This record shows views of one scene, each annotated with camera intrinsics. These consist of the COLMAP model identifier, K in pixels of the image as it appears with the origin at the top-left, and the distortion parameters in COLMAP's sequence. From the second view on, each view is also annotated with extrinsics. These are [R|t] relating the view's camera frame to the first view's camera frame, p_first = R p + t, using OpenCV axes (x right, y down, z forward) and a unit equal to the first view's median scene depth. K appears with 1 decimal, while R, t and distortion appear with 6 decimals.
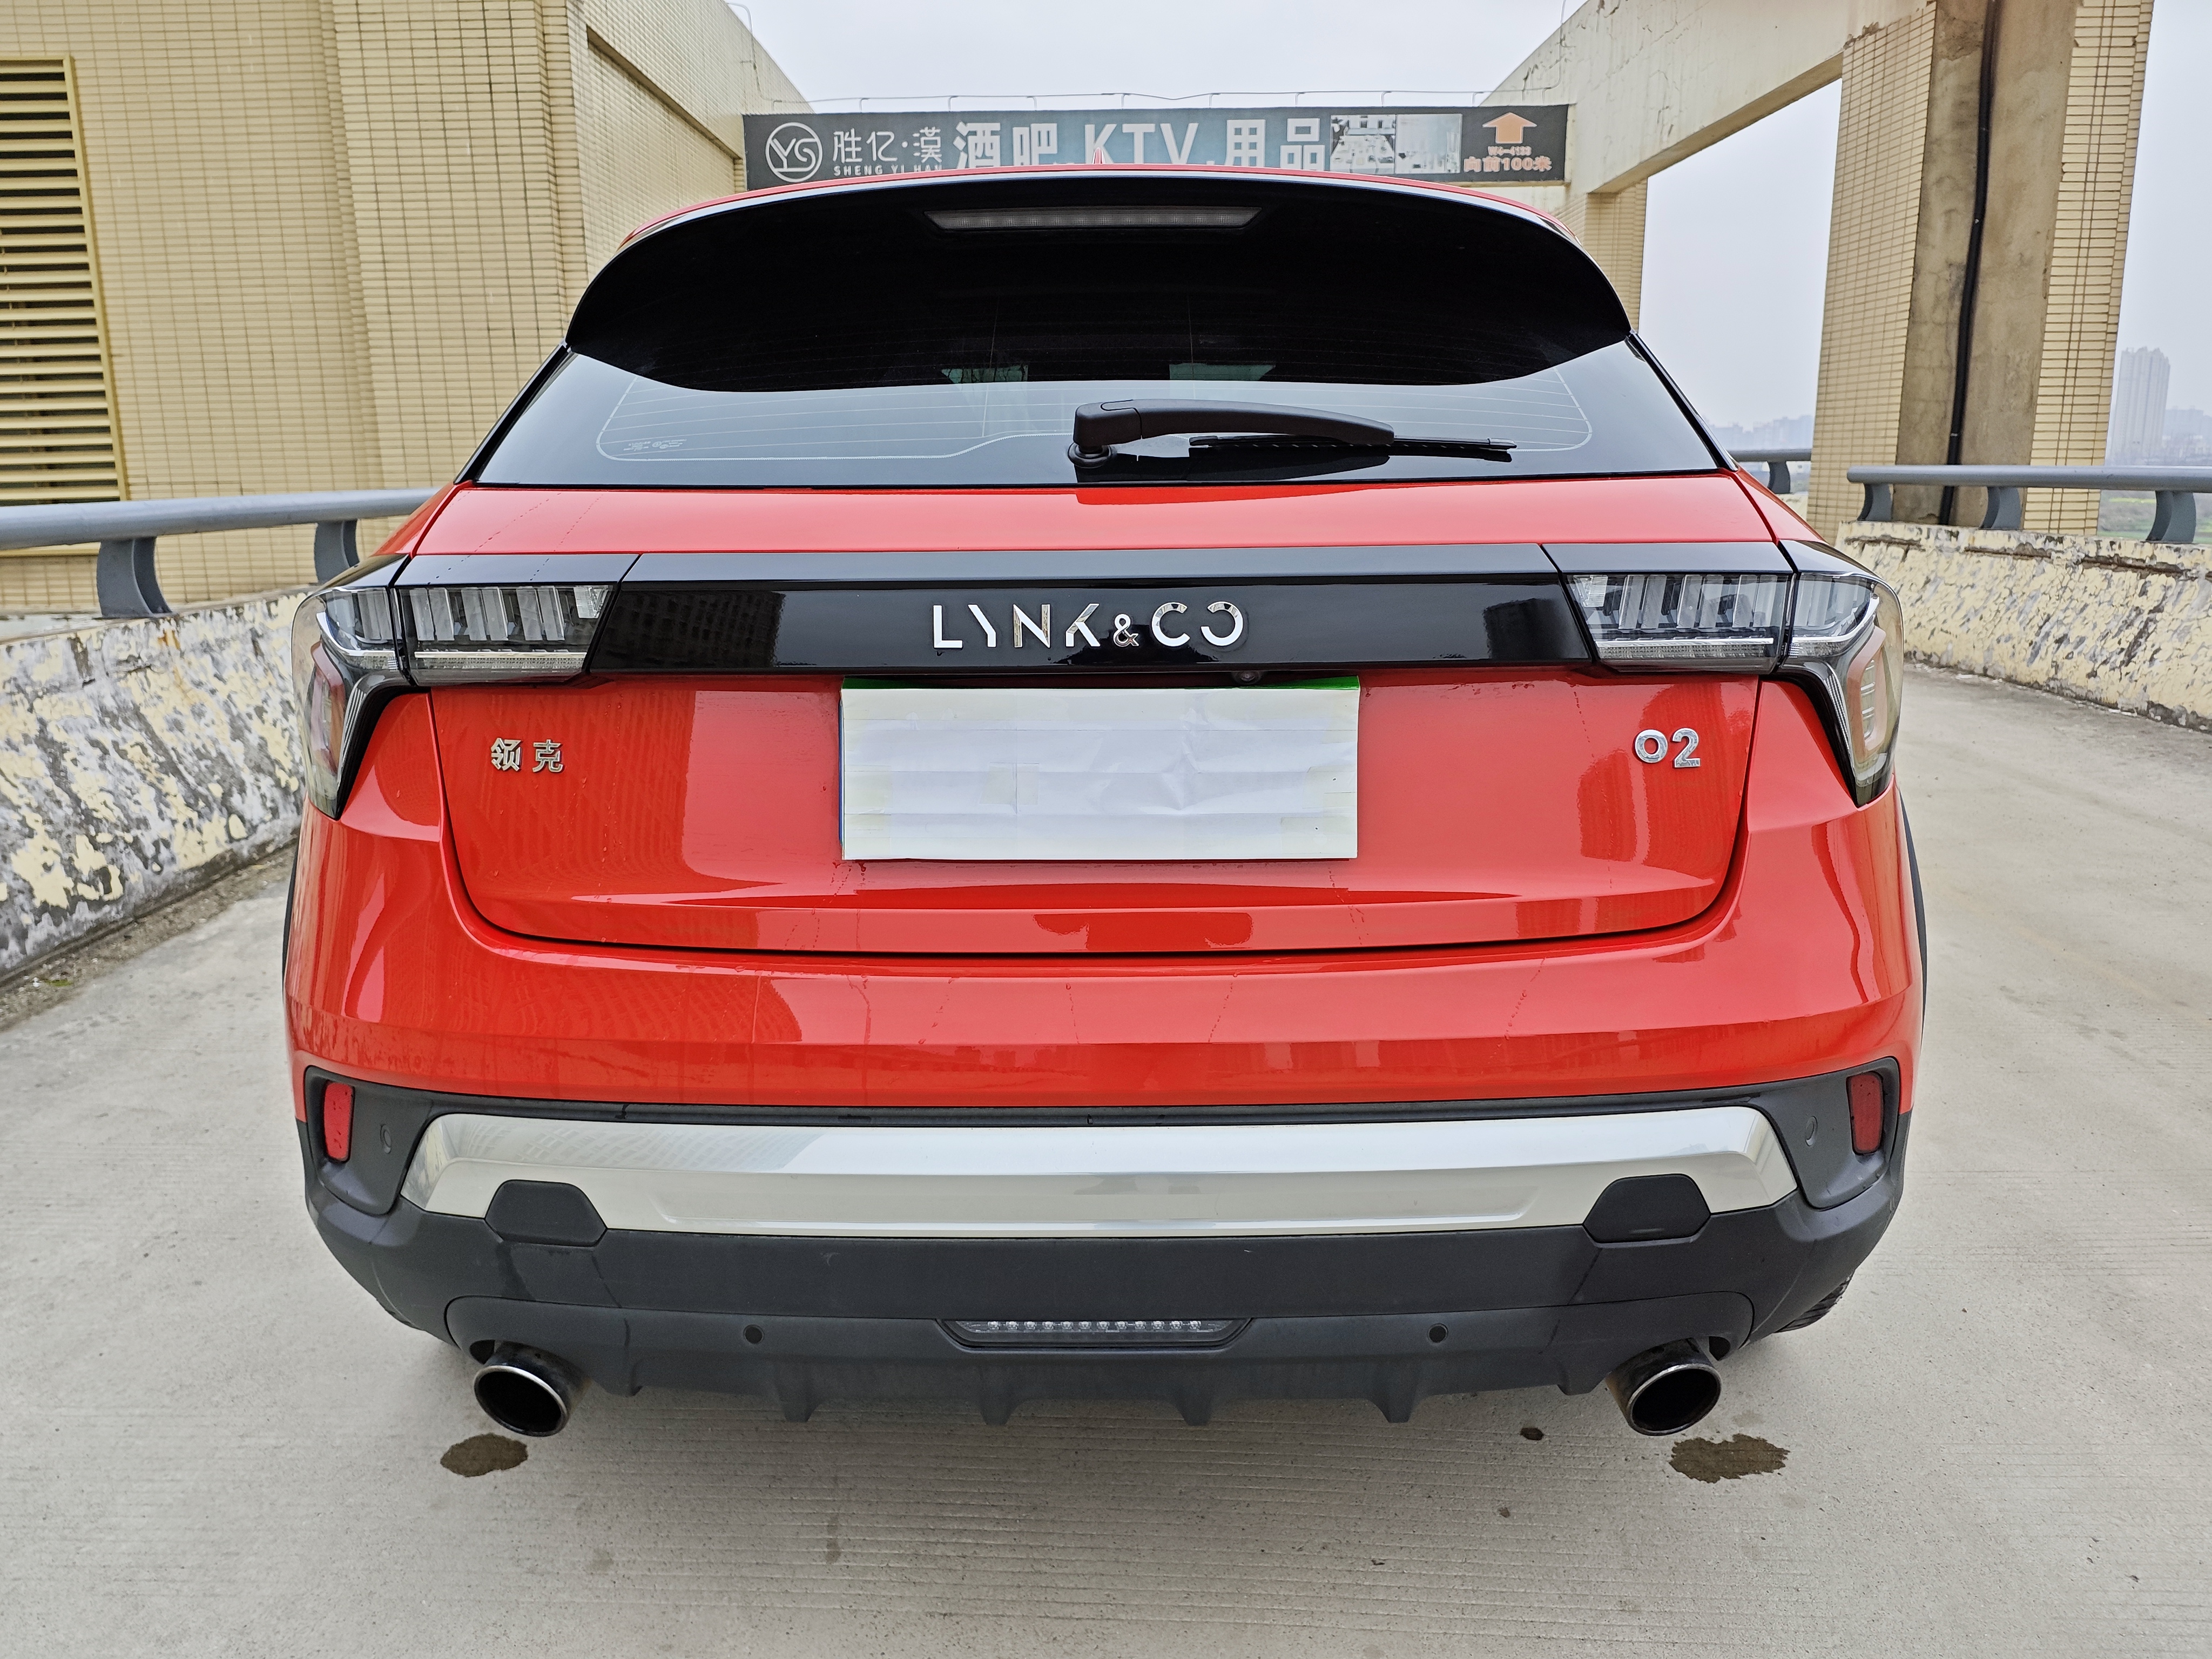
lens RADIAL K [[1634.1, 0, 1106.0], [0, 1634.1, 829.5], [0, 0, 1]] dist [0.014776, -0.028004]
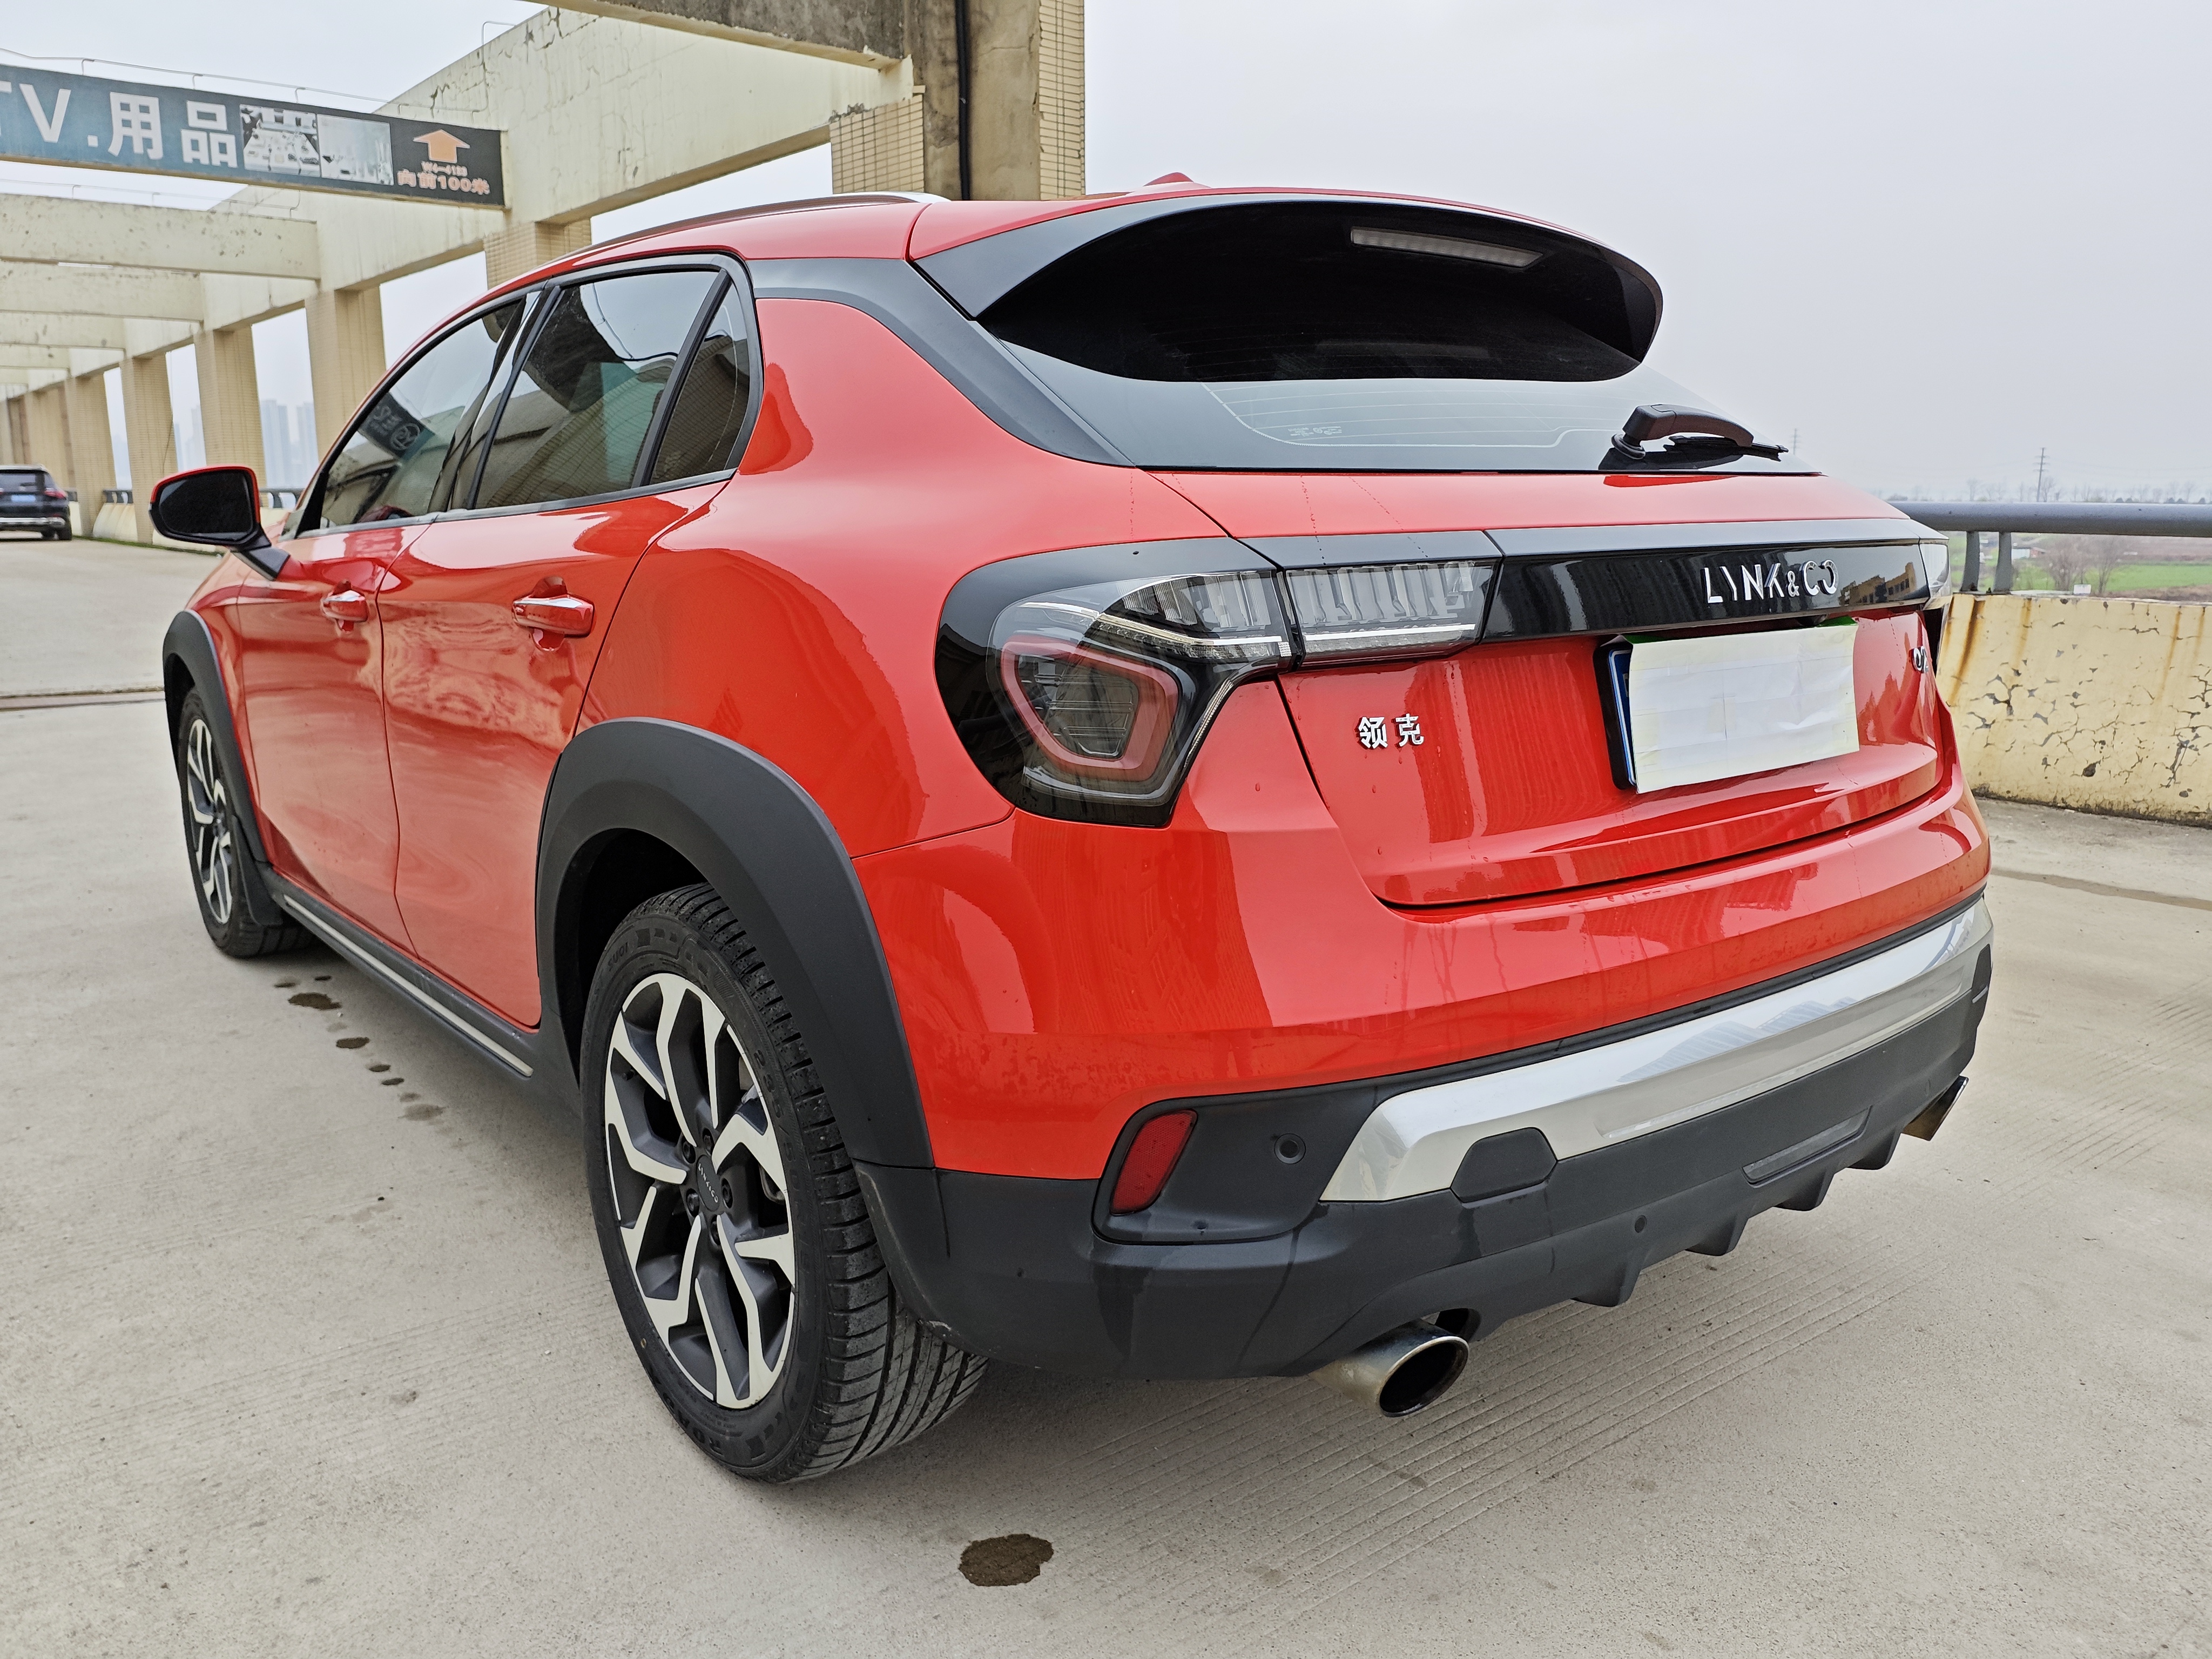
lens RADIAL K [[1620.6, 0, 1106.9], [0, 1620.6, 811.0], [0, 0, 1]] dist [0.047583, -0.069313]
pose [[0.769382, -0.114596, 0.628426, -0.126721], [0.133013, 0.990953, 0.017857, -0.004215], [-0.624787, 0.069850, 0.777665, 0.037408]]
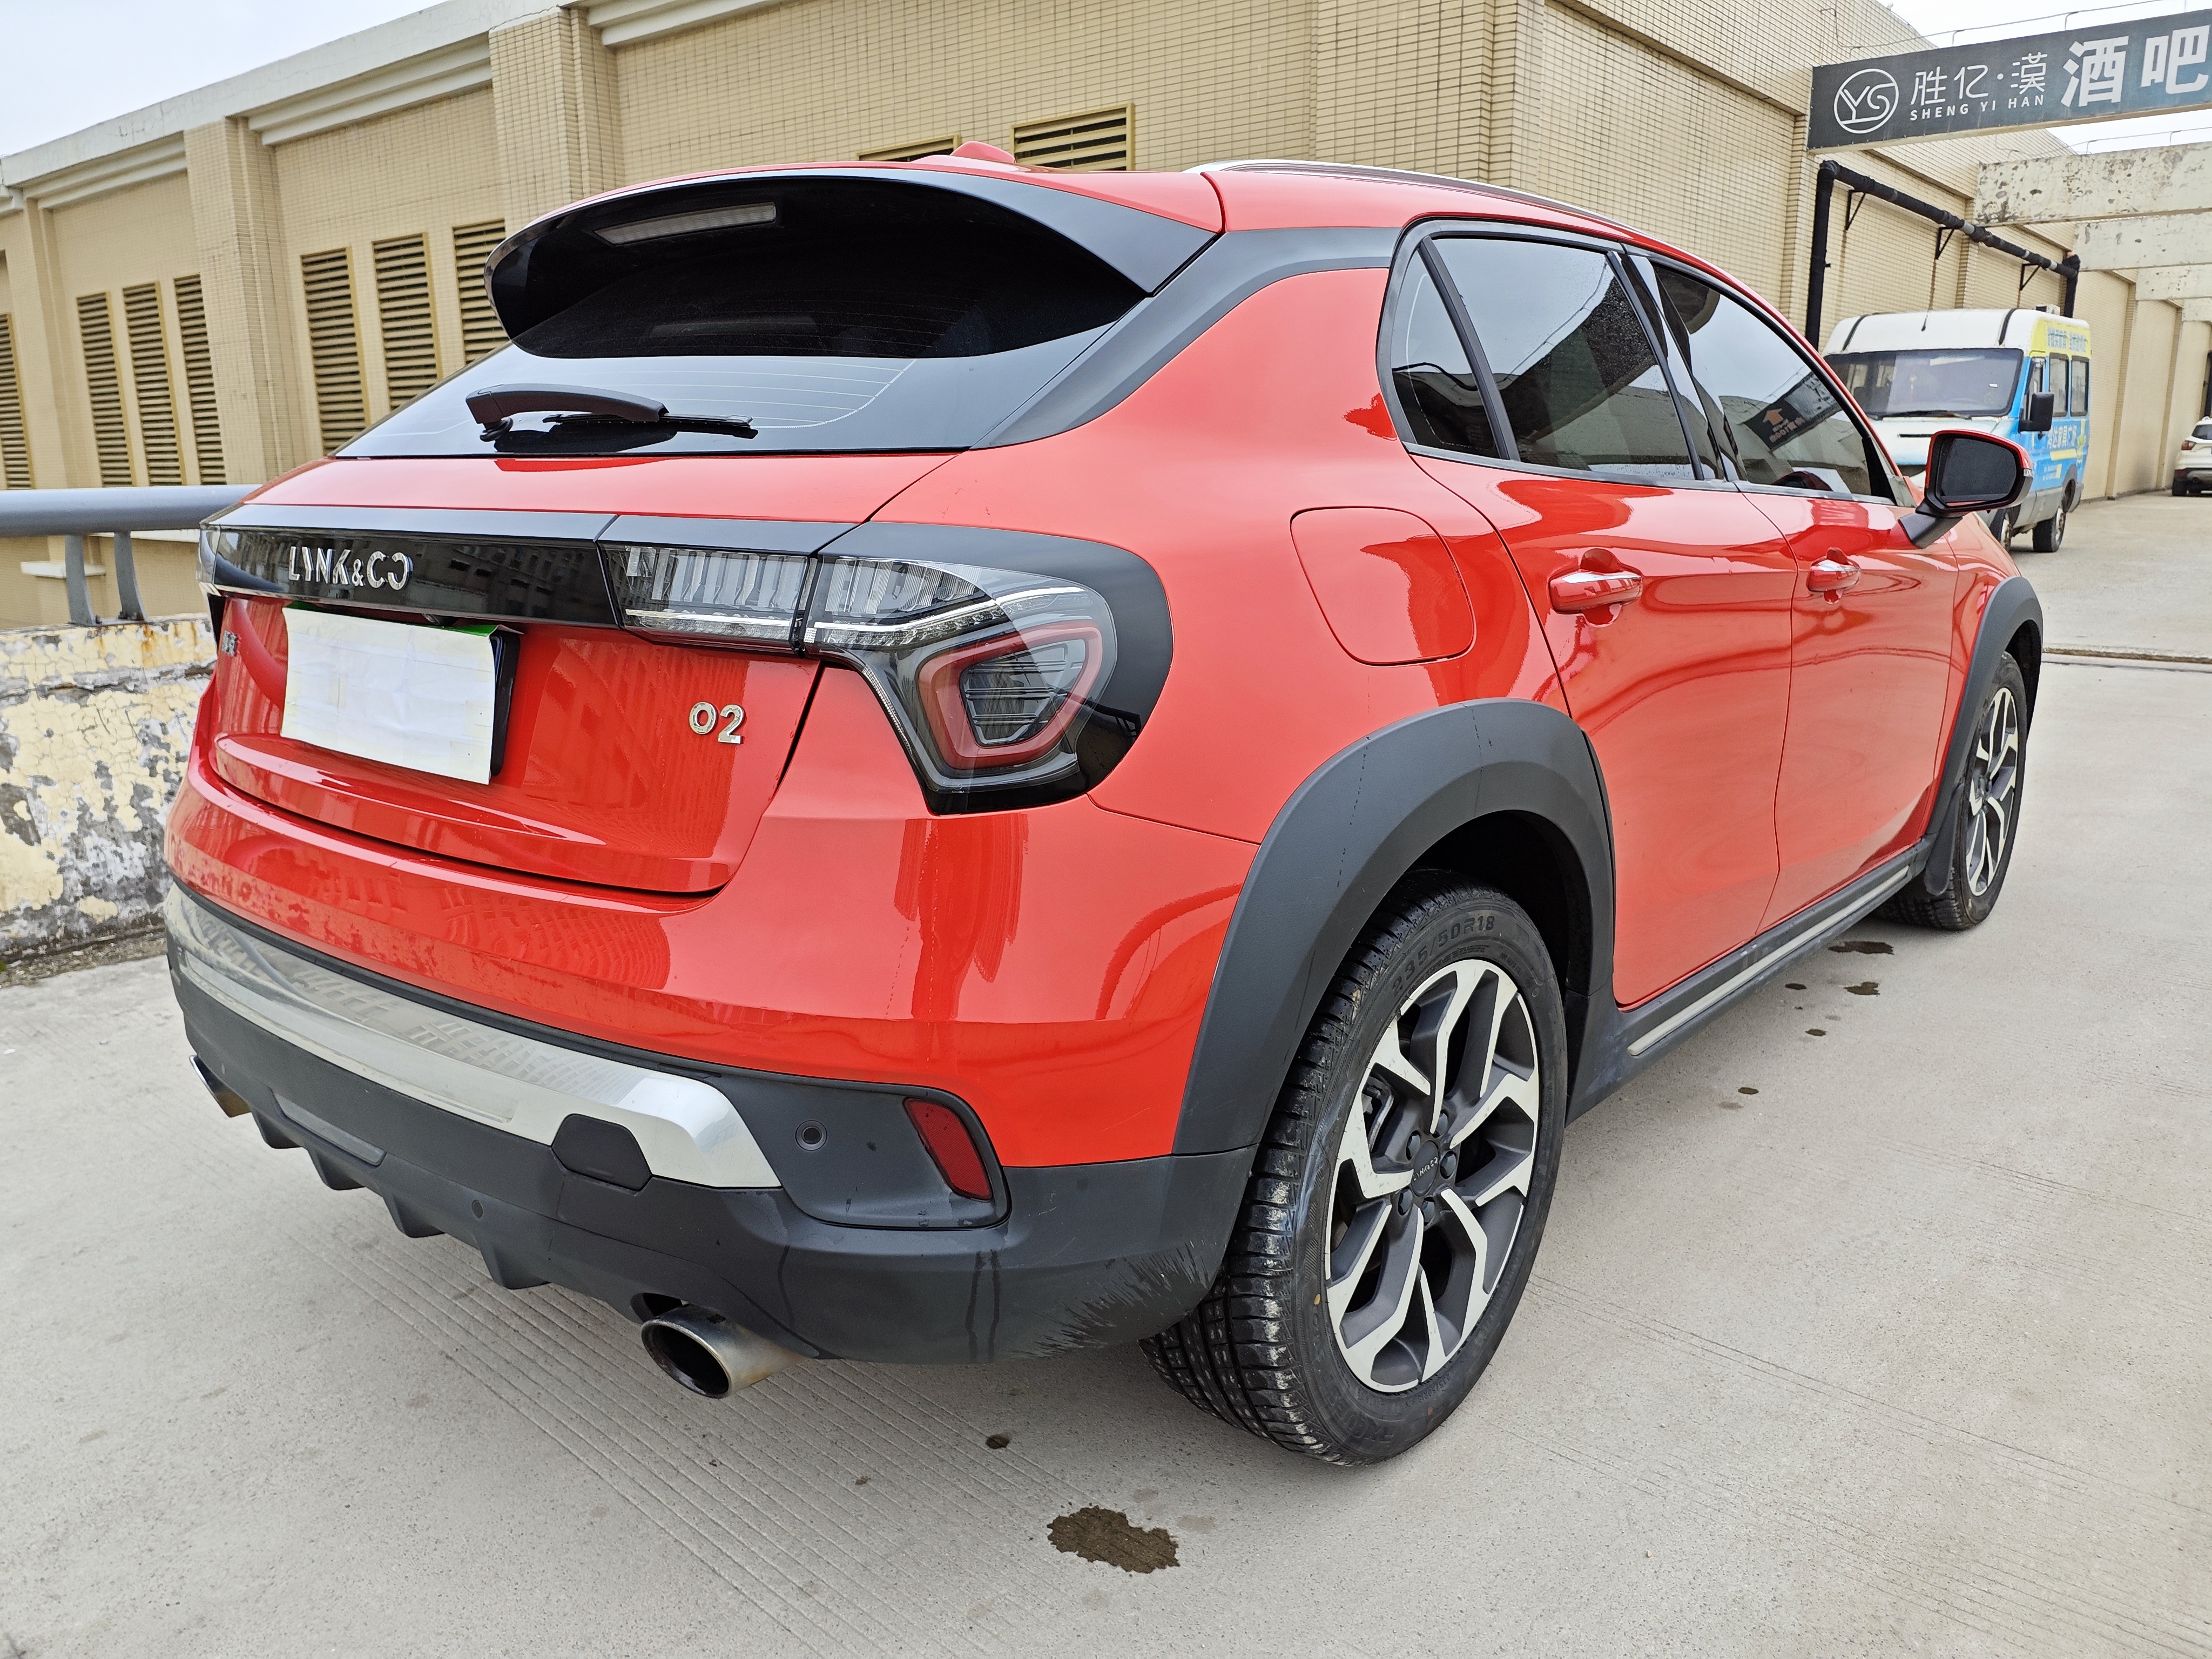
lens RADIAL K [[1634.1, 0, 1106.0], [0, 1634.1, 829.5], [0, 0, 1]] dist [0.014776, -0.028004]
pose [[0.763028, 0.150739, -0.628543, 0.131325], [-0.142706, 0.987717, 0.063638, -0.009313], [0.630416, 0.041139, 0.775167, 0.041831]]
